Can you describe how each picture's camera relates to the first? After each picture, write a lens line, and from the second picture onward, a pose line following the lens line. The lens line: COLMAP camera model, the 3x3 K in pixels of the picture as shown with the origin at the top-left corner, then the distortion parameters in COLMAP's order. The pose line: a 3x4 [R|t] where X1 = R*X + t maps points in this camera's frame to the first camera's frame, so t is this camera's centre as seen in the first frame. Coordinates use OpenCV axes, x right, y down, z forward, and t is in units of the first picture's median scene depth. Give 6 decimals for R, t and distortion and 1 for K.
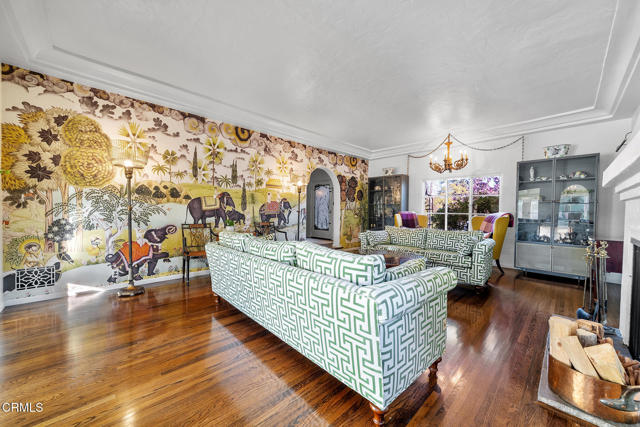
lens RADIAL K [[240.2, 0, 320.0], [0, 240.2, 213.5], [0, 0, 1]] dist [0.000042, -0.000002]
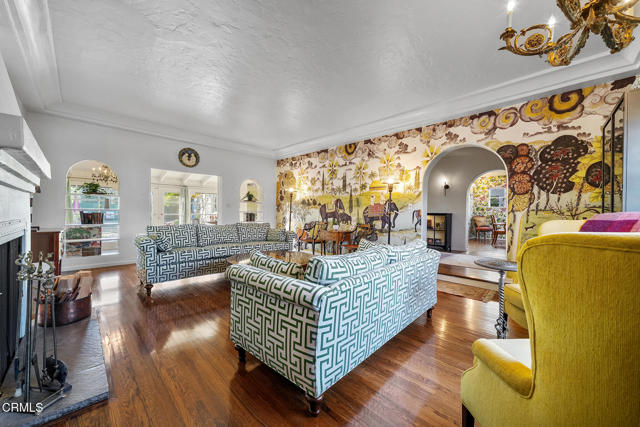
lens RADIAL K [[240.2, 0, 320.0], [0, 240.2, 213.5], [0, 0, 1]] dist [0.000042, -0.000002]
pose [[0.027888, -0.010599, -0.999555, 0.852117], [-0.024287, 0.999641, -0.011278, 0.007135], [0.999316, 0.024591, 0.027621, 0.817590]]
